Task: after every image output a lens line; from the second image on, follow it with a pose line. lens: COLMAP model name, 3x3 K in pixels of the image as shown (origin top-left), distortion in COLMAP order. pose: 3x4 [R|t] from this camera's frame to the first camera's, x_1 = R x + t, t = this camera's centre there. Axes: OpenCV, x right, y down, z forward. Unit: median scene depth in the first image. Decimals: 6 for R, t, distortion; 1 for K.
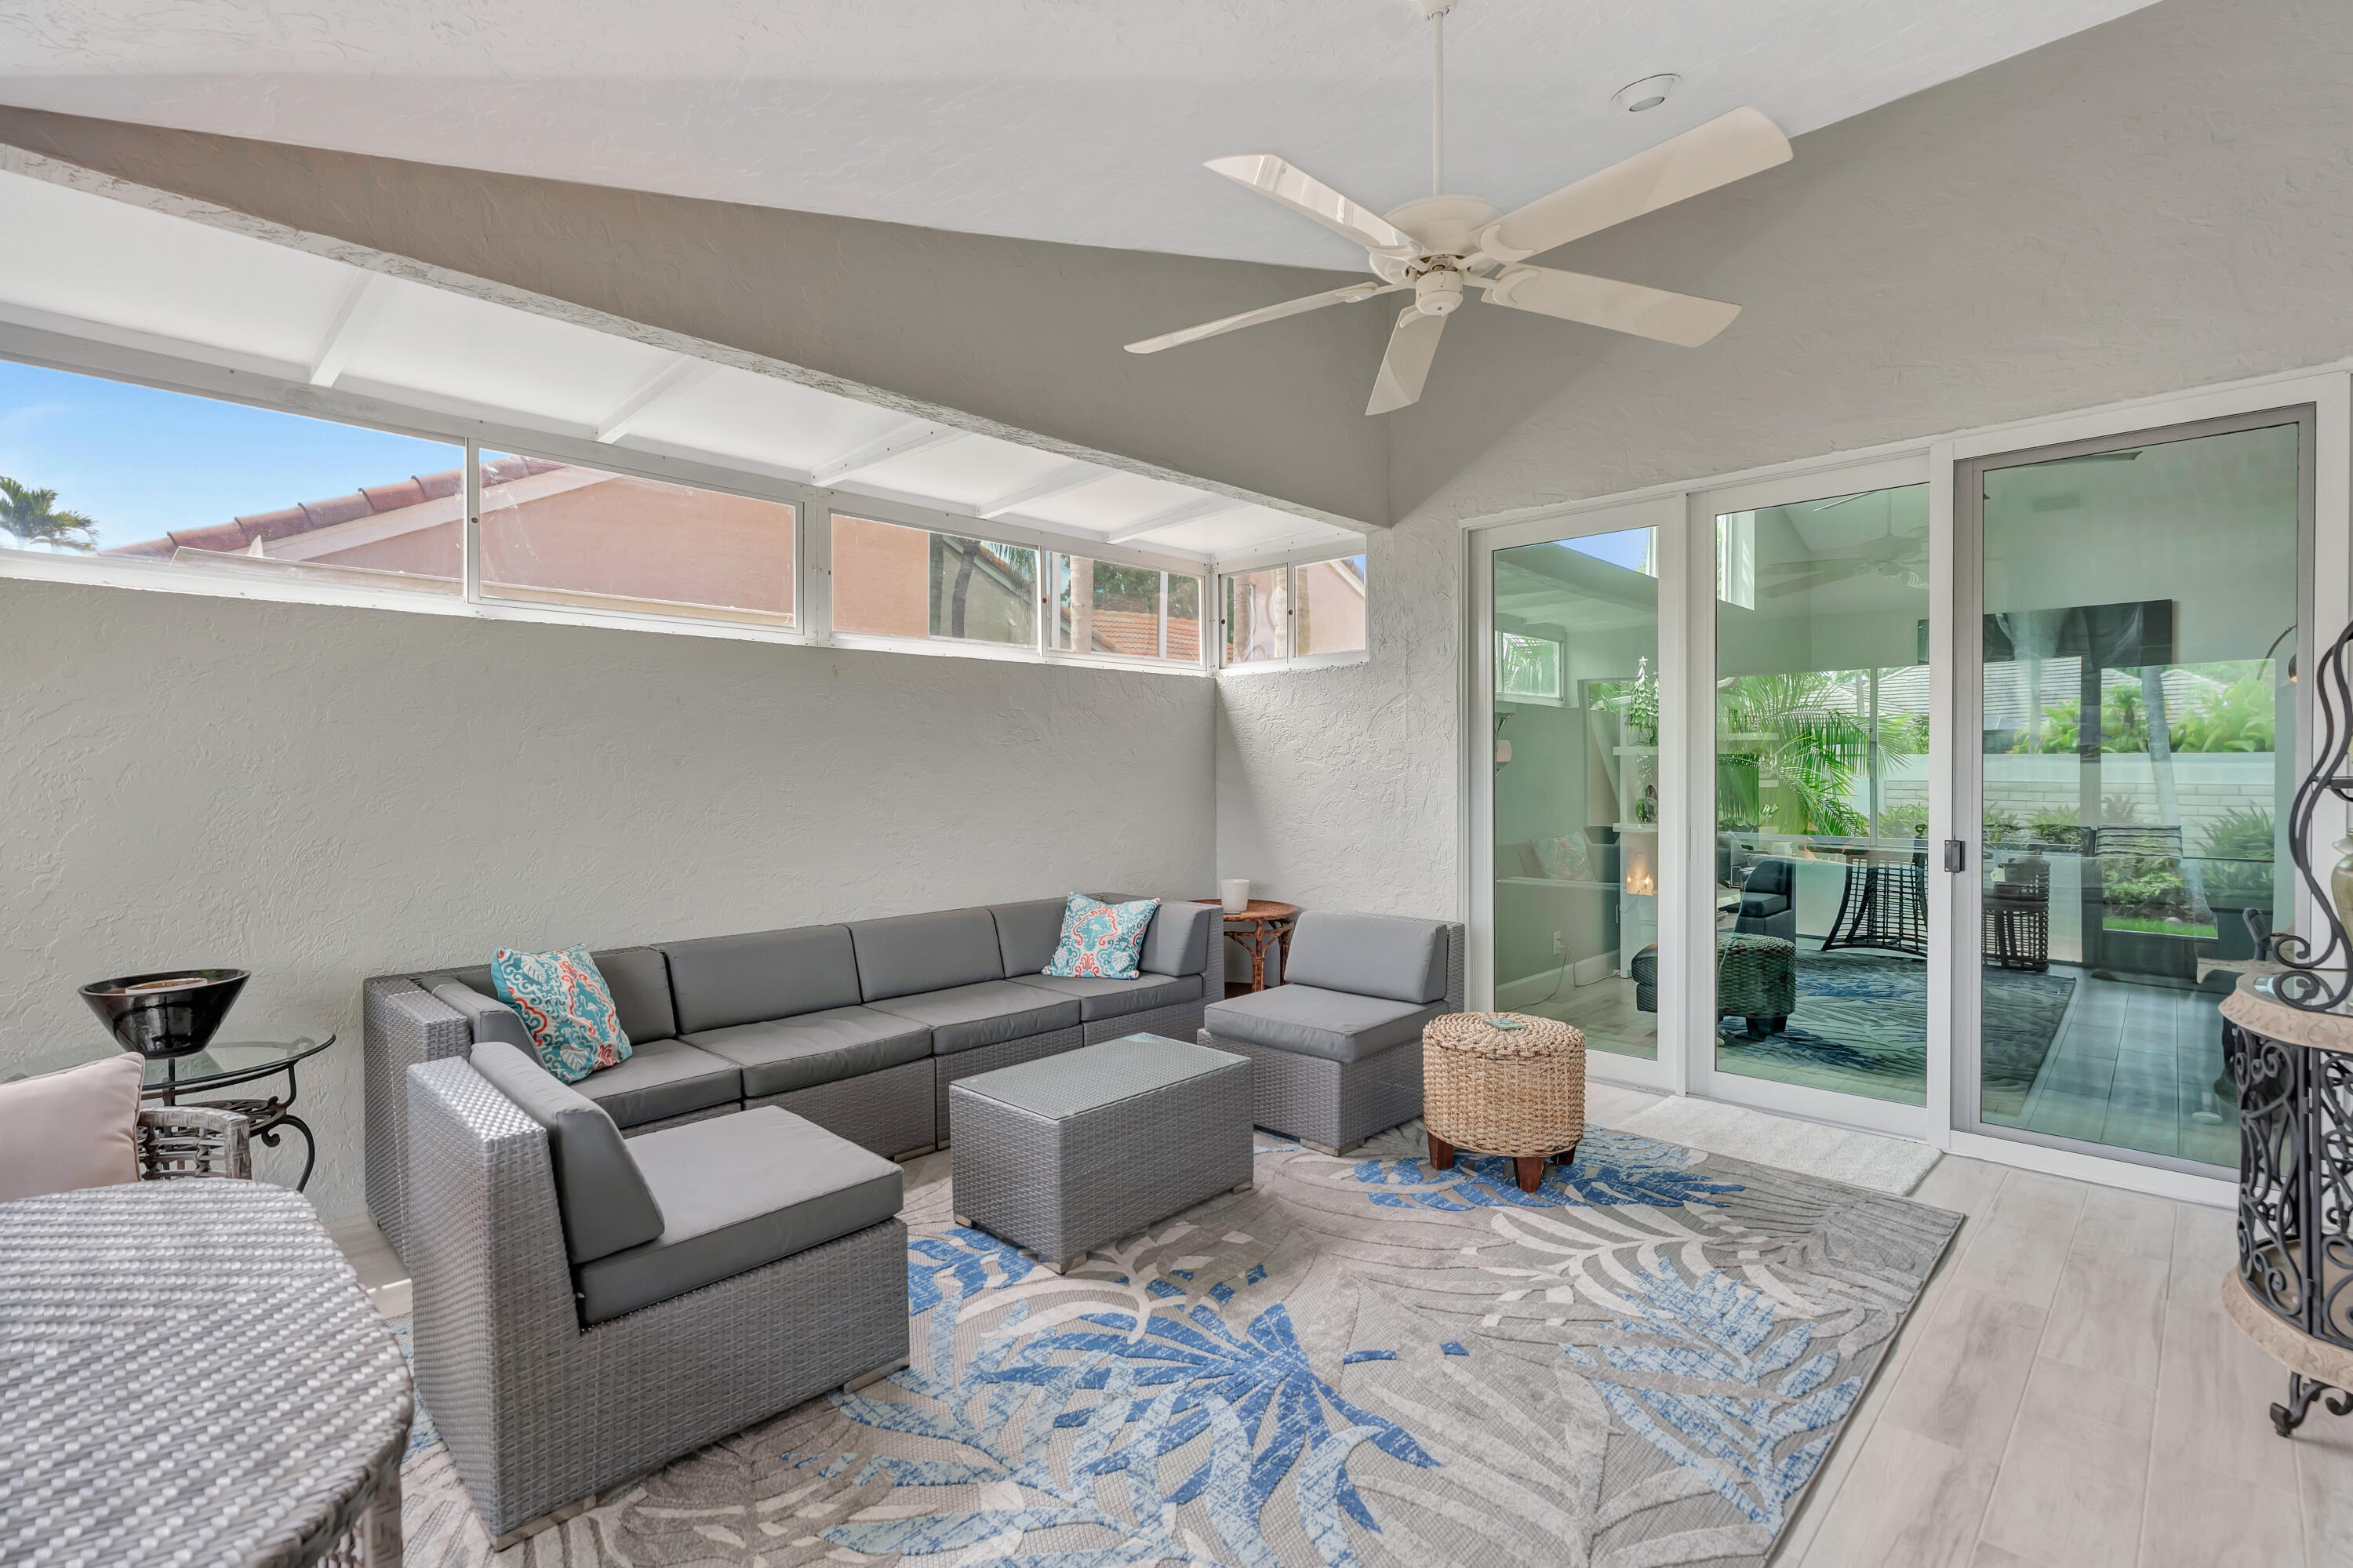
lens RADIAL K [[1098.4, 0, 1167.1], [0, 1098.4, 782.6], [0, 0, 1]] dist [-0.004193, -0.000586]
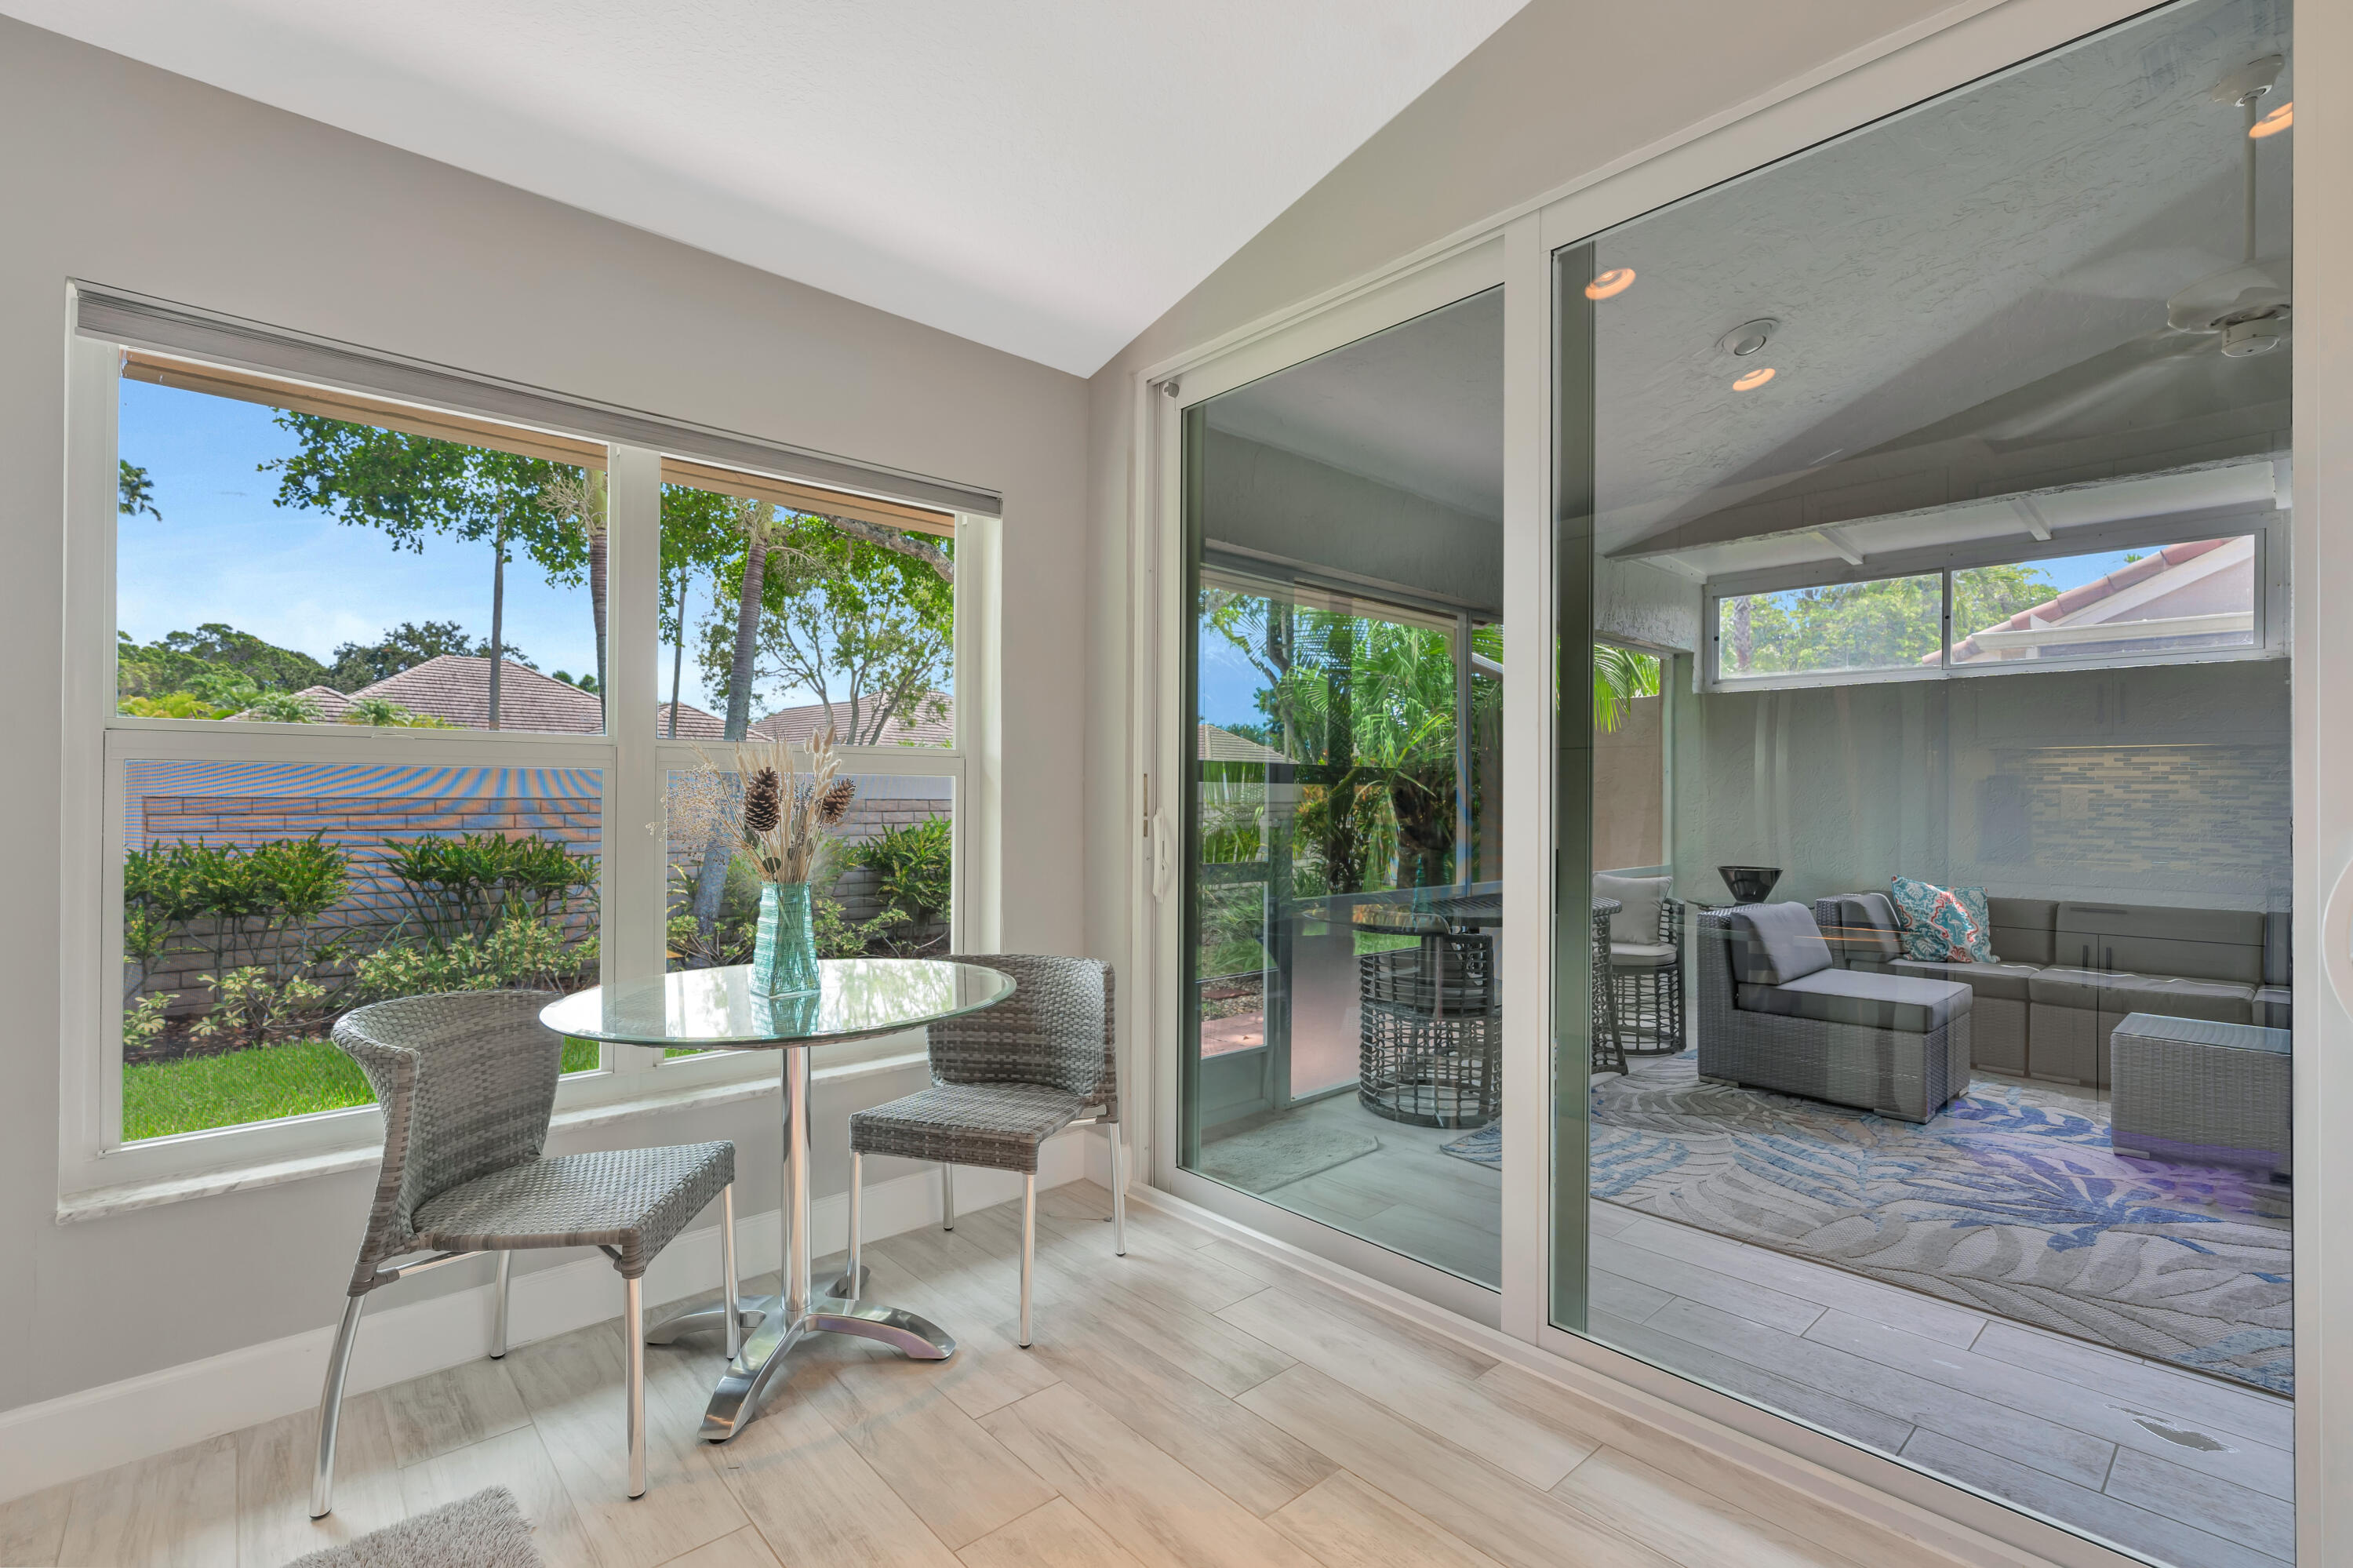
lens RADIAL K [[1046.4, 0, 1168.7], [0, 1046.4, 793.3], [0, 0, 1]] dist [-0.001698, -0.000179]
pose [[-0.061192, 0.004220, -0.998117, 1.203218], [-0.022387, 0.999734, 0.005599, 0.041907], [0.997875, 0.022688, -0.061081, -0.047527]]
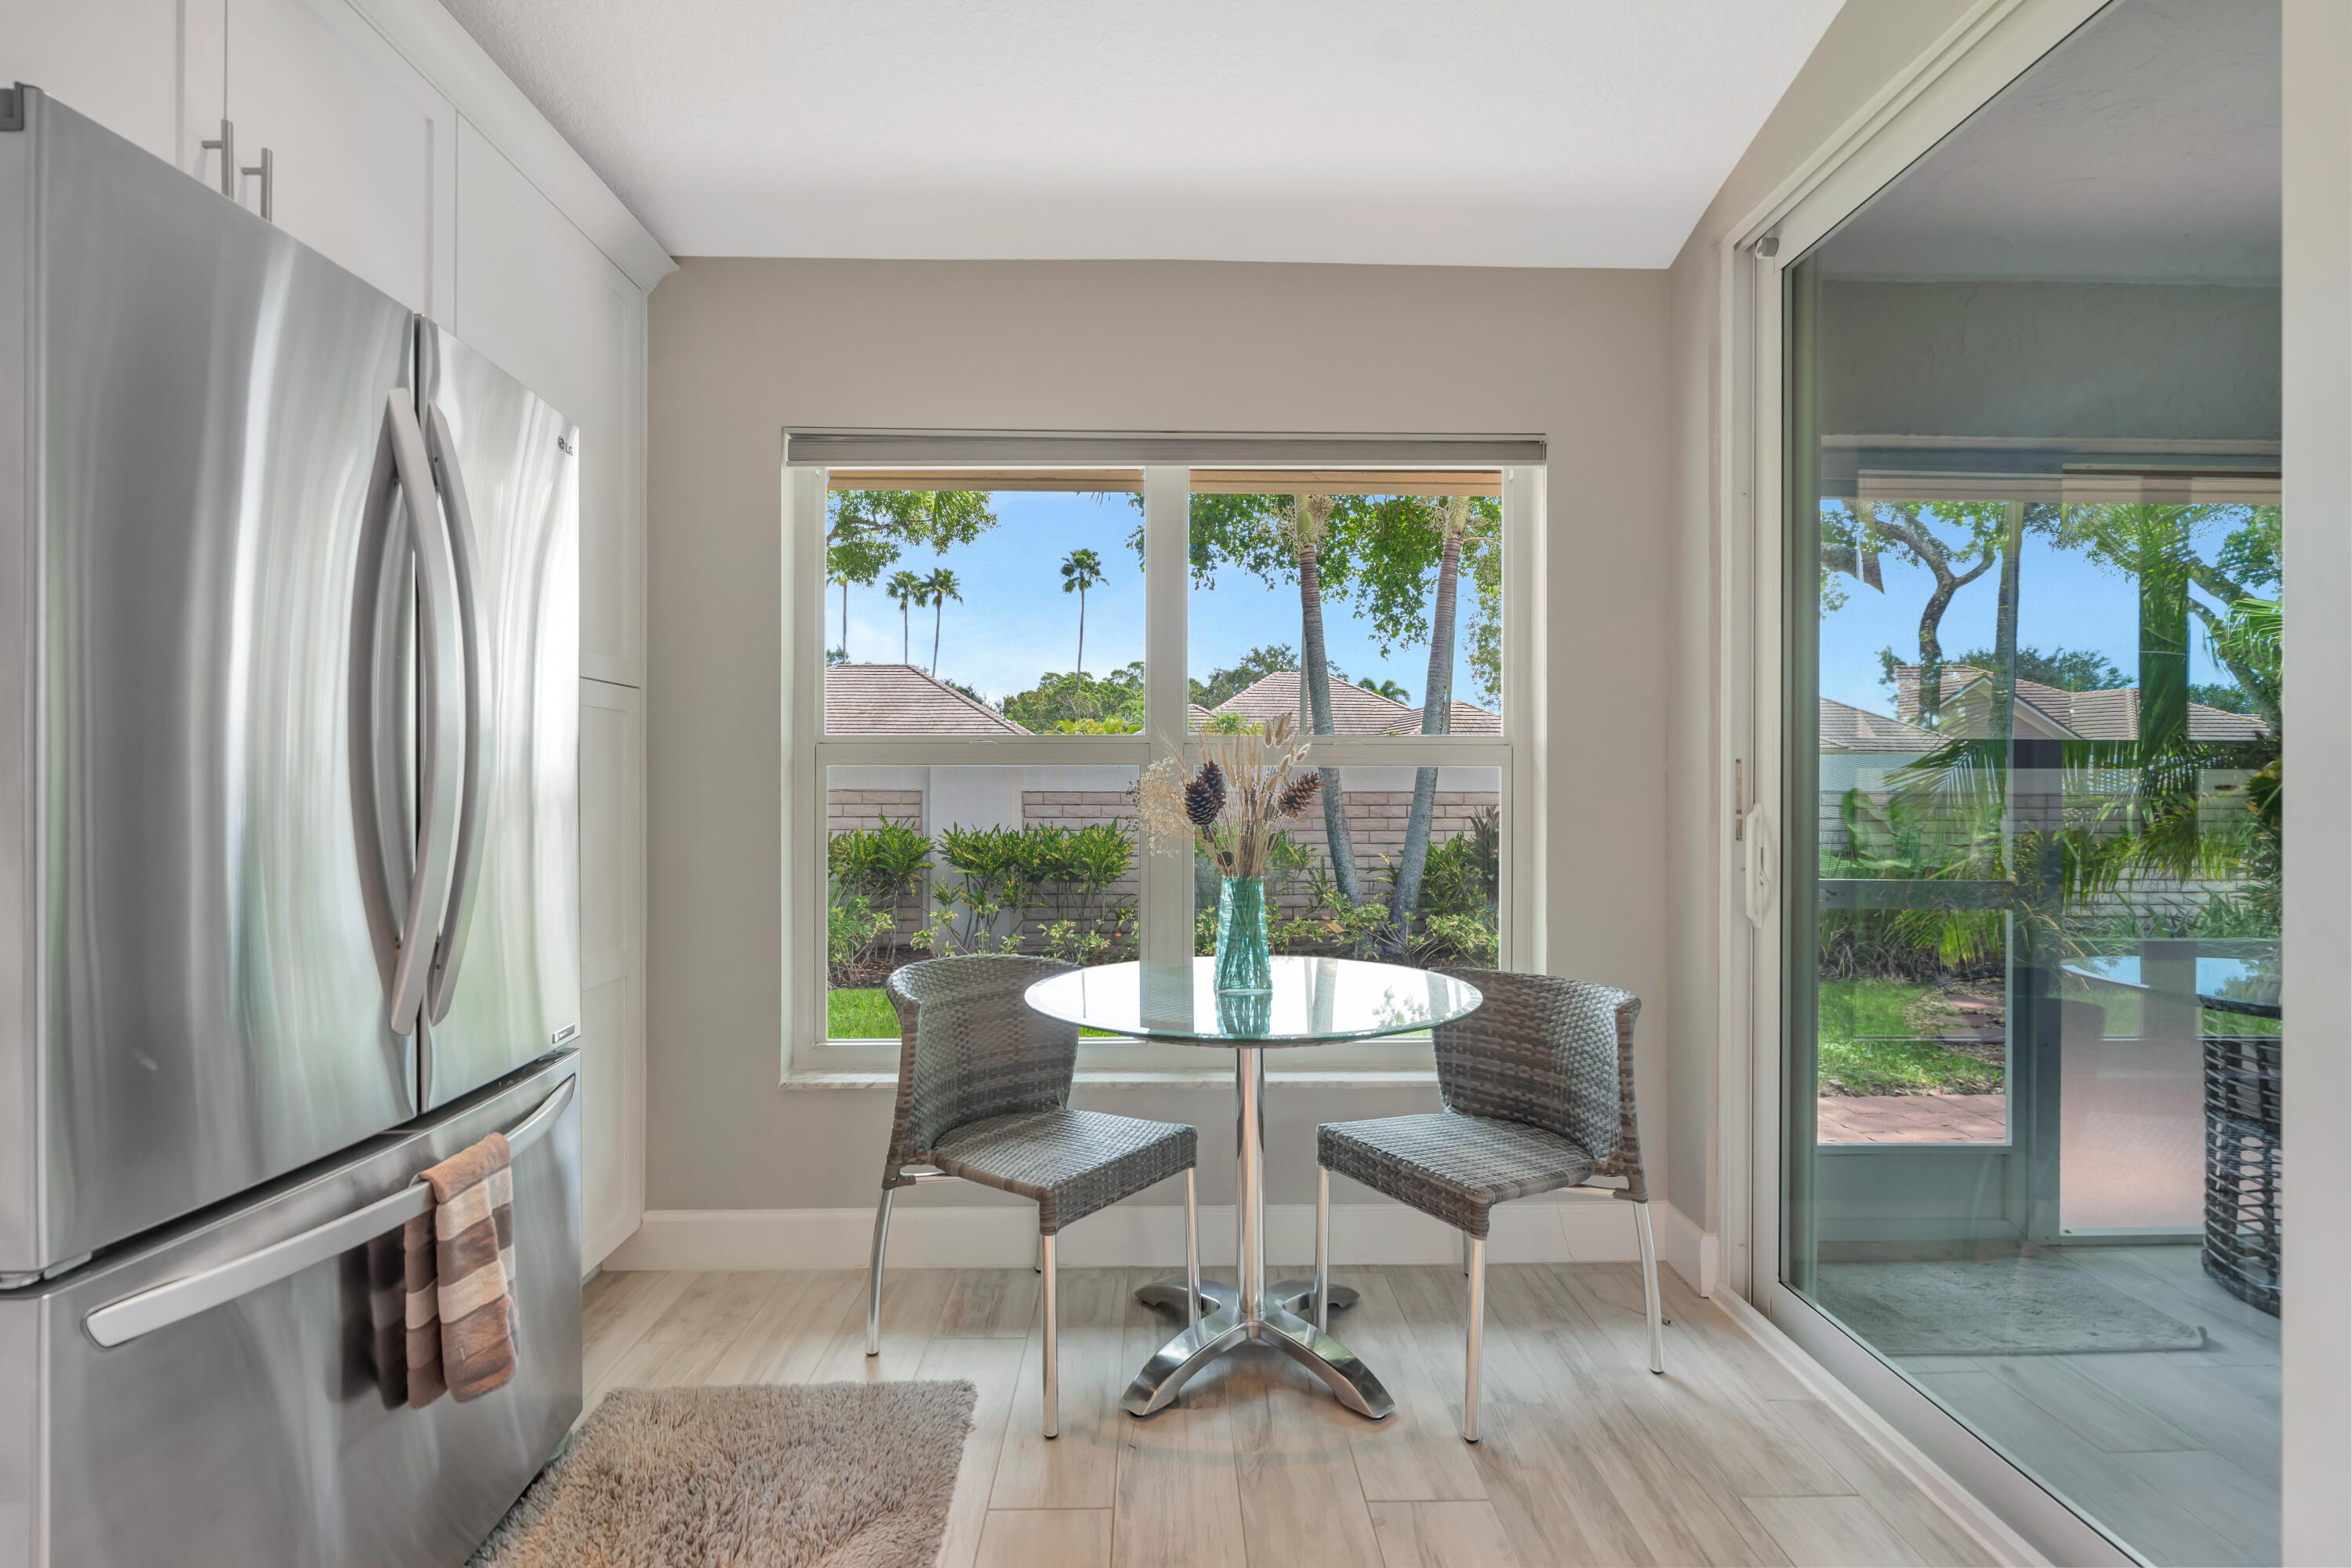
lens RADIAL K [[1060.4, 0, 1182.6], [0, 1060.4, 791.1], [0, 0, 1]] dist [-0.002795, 0.000070]
pose [[-0.693787, 0.009546, -0.720117, 1.036081], [-0.008251, 0.999741, 0.021203, 0.039787], [0.720133, 0.020652, -0.693529, 0.129022]]
